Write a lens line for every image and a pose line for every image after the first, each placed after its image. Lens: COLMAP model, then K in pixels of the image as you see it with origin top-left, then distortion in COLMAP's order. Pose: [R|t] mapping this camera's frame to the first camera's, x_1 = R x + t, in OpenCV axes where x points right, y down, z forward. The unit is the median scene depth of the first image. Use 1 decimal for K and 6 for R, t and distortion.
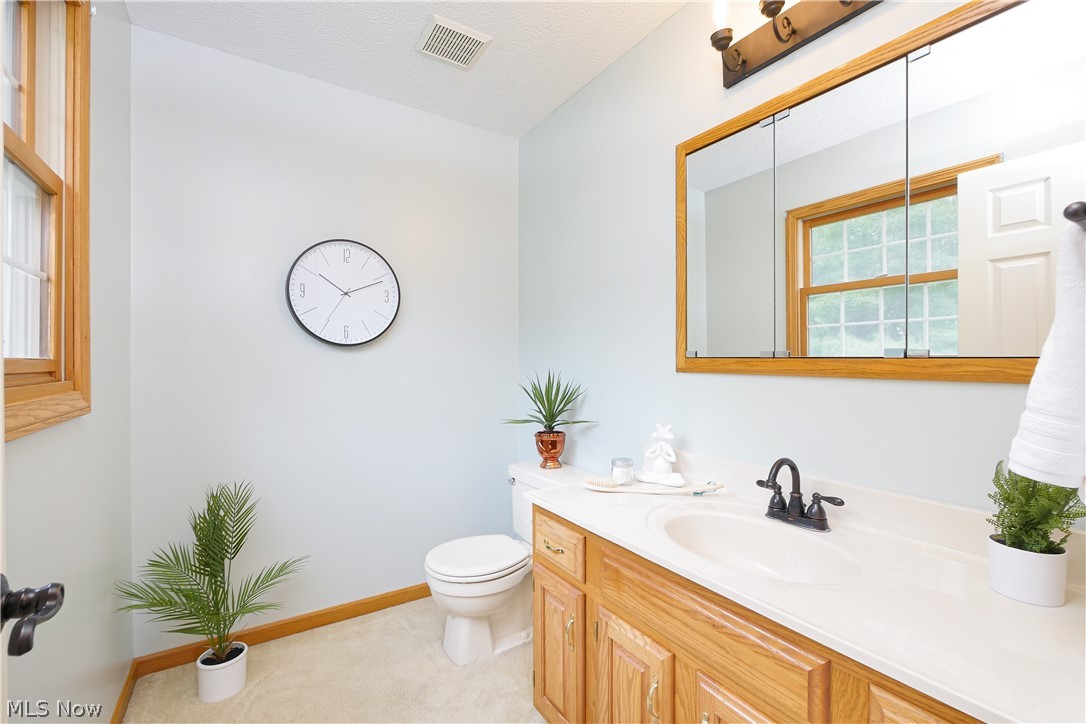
lens RADIAL K [[465.0, 0, 542.4], [0, 465.0, 359.7], [0, 0, 1]] dist [-0.004837, -0.000104]
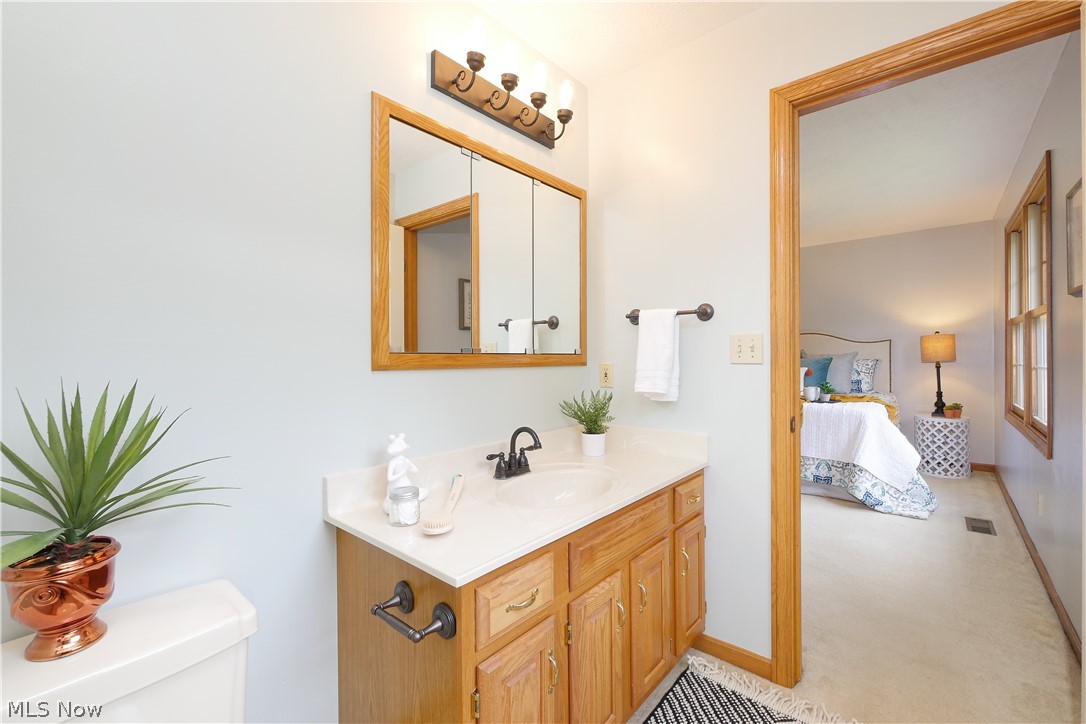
lens RADIAL K [[472.5, 0, 544.8], [0, 472.5, 350.3], [0, 0, 1]] dist [-0.003837, -0.000161]
pose [[-0.297849, 0.010421, 0.954556, -0.835410], [0.000721, 0.999943, -0.010691, 0.000526], [-0.954613, -0.002496, -0.297840, 1.370066]]
